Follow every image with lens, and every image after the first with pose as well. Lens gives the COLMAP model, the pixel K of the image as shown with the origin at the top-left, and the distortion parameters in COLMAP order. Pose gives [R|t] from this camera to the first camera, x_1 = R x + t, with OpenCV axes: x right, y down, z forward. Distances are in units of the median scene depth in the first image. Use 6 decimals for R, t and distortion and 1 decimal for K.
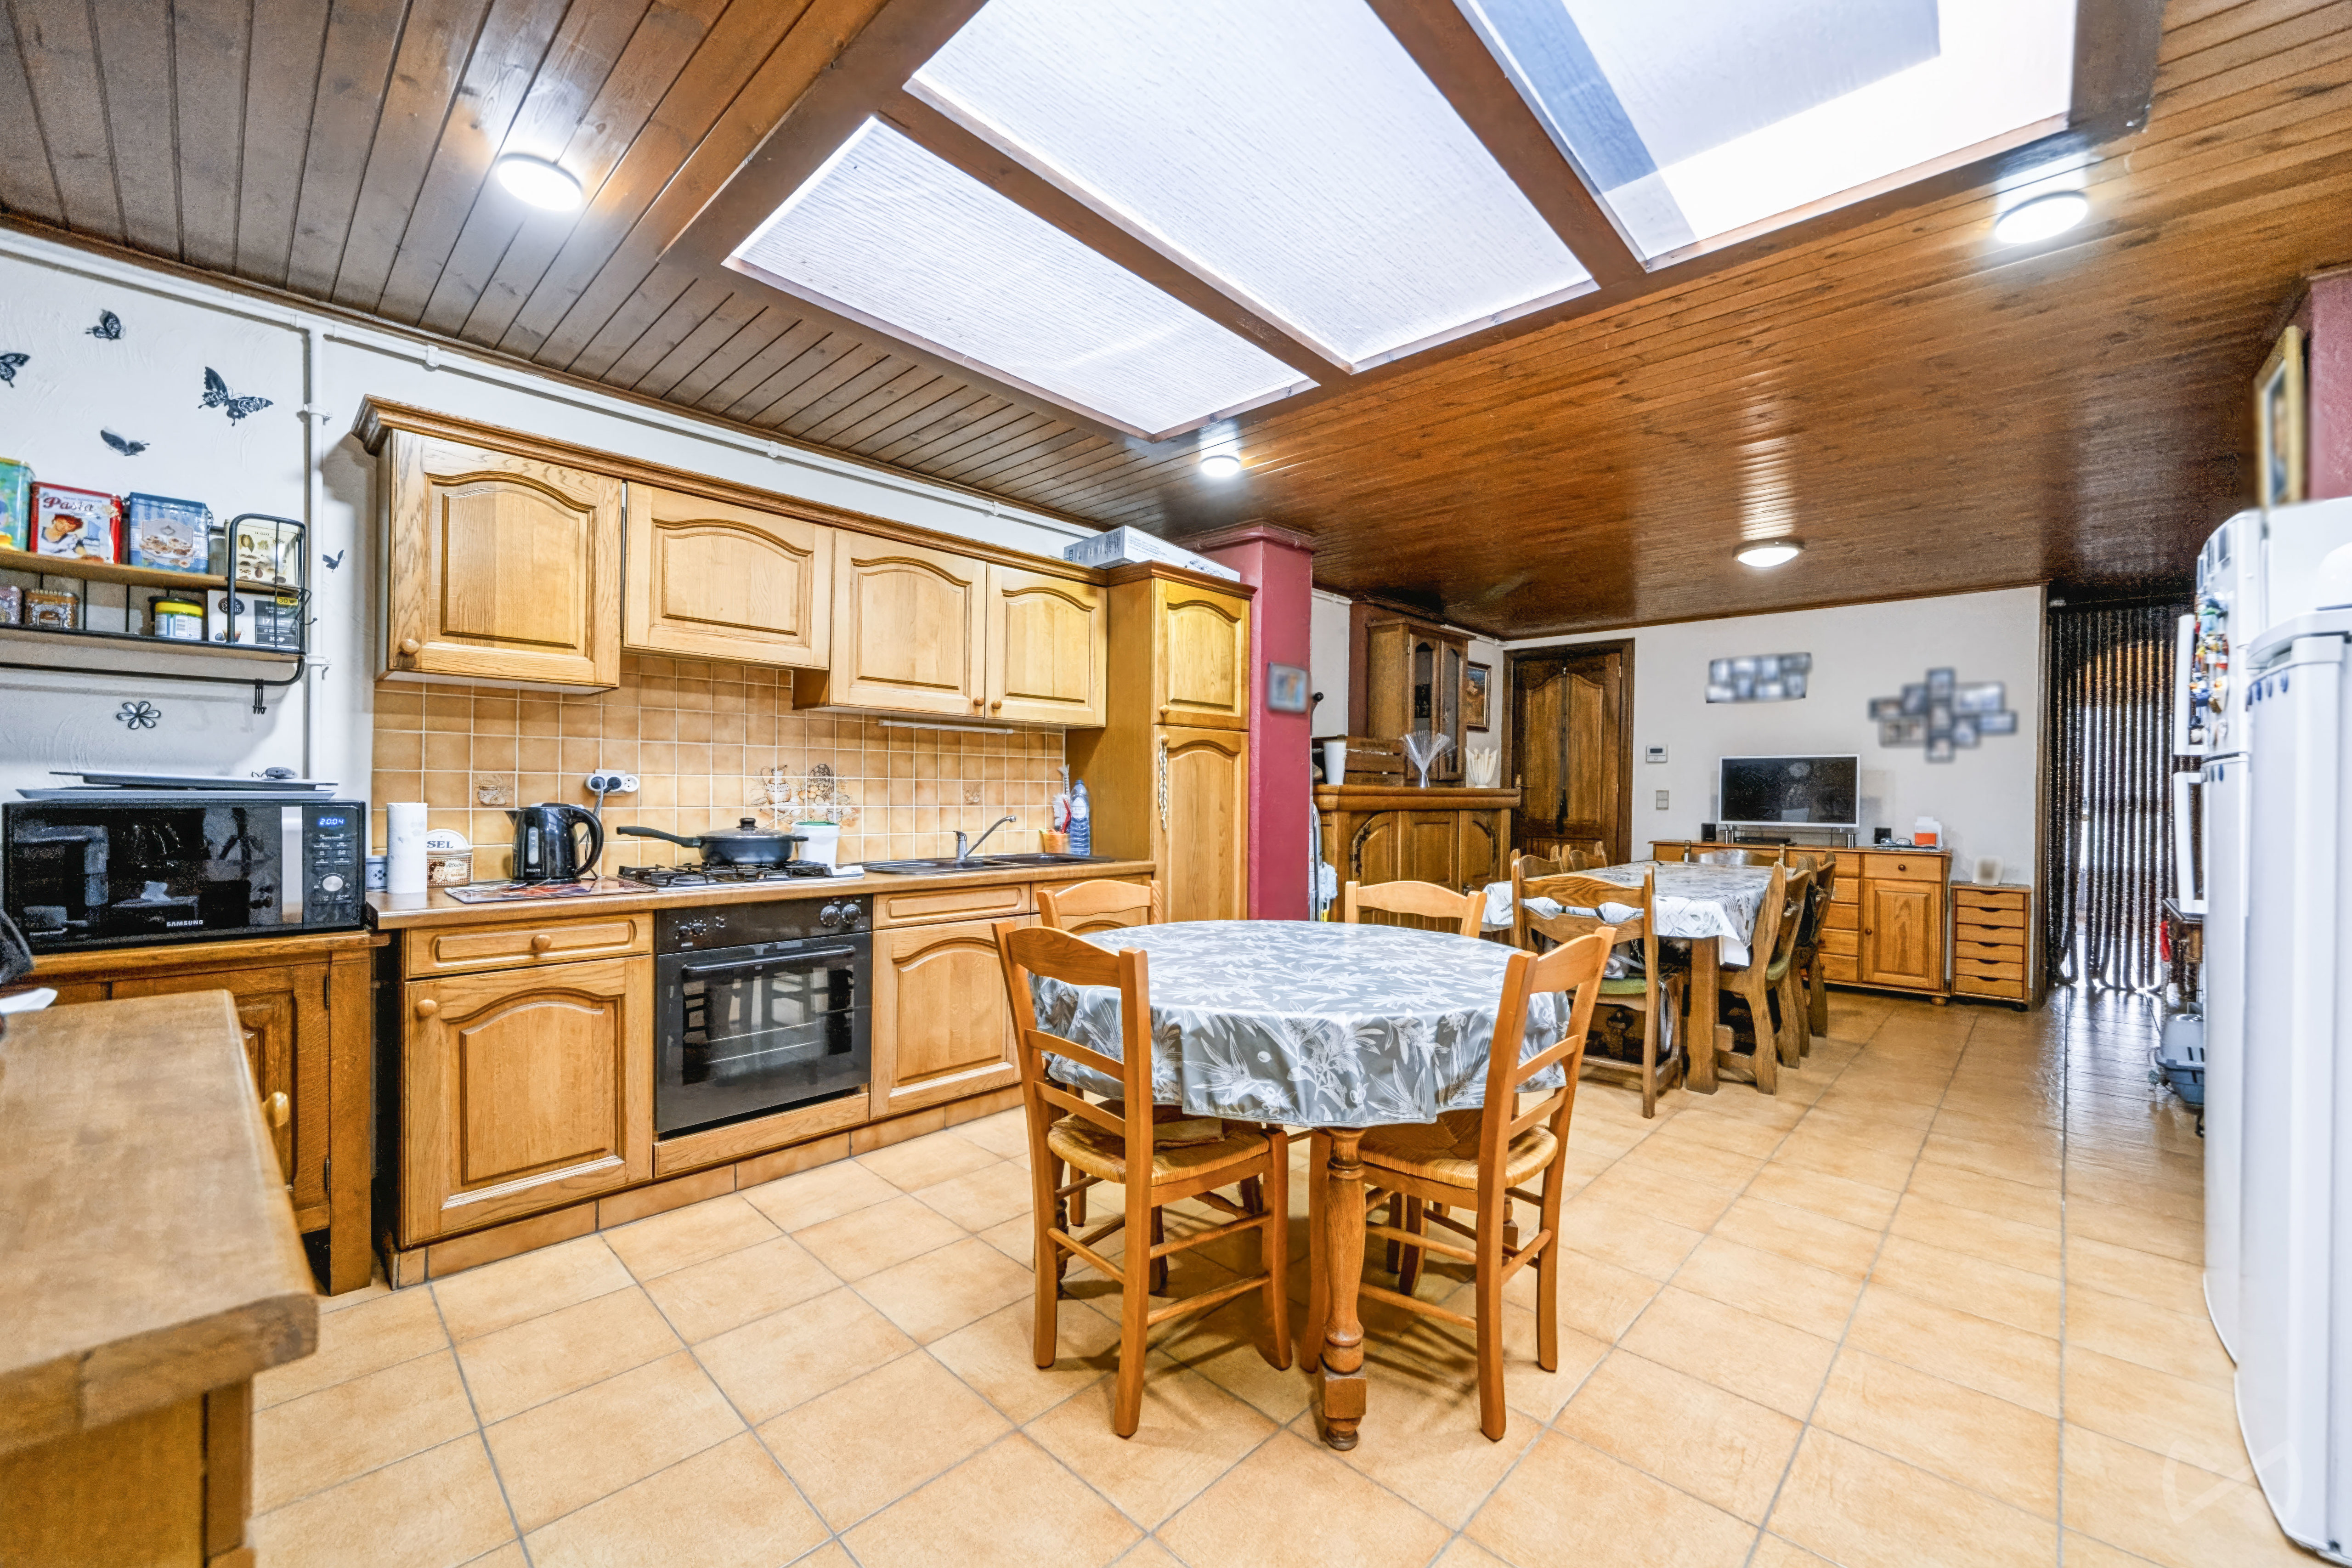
lens RADIAL K [[915.3, 0, 1174.3], [0, 915.3, 797.6], [0, 0, 1]] dist [-0.000689, -0.000129]
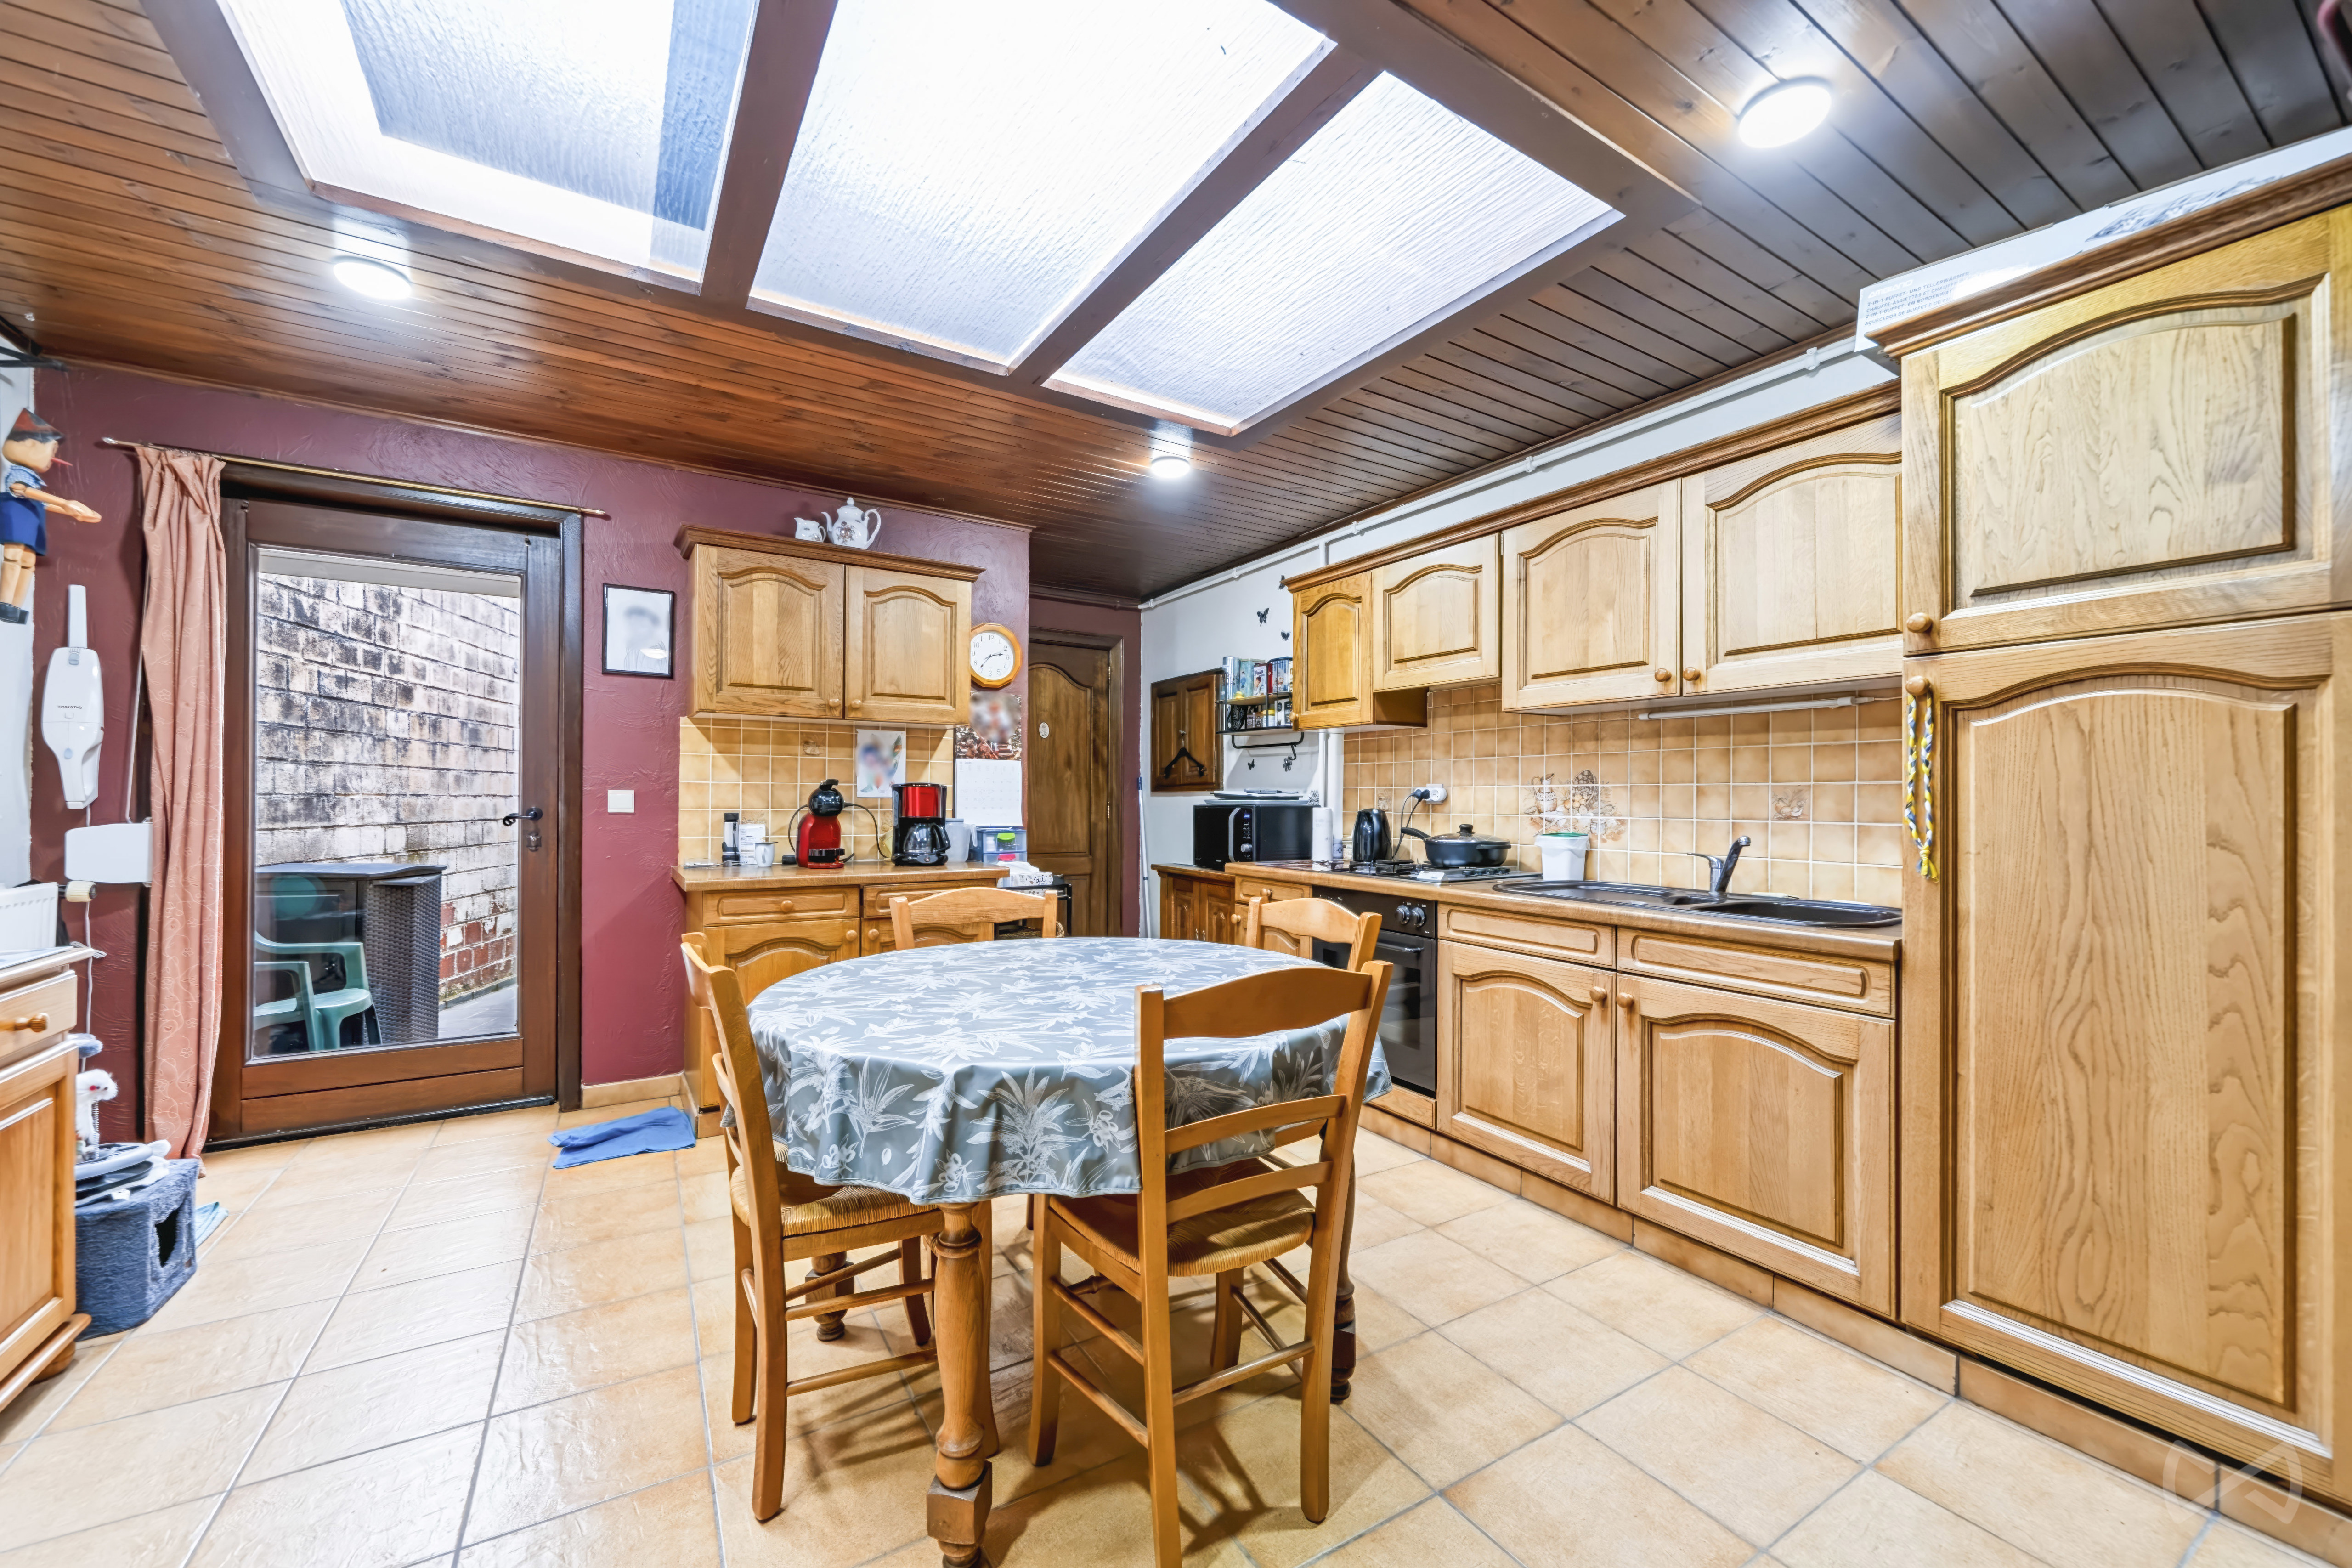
lens RADIAL K [[915.3, 0, 1177.6], [0, 915.3, 785.3], [0, 0, 1]] dist [-0.000689, -0.000129]
pose [[-0.251677, -0.021970, -0.967562, 0.616820], [-0.010093, 0.999748, -0.020075, 0.000722], [0.967759, 0.004713, -0.251835, 0.849688]]
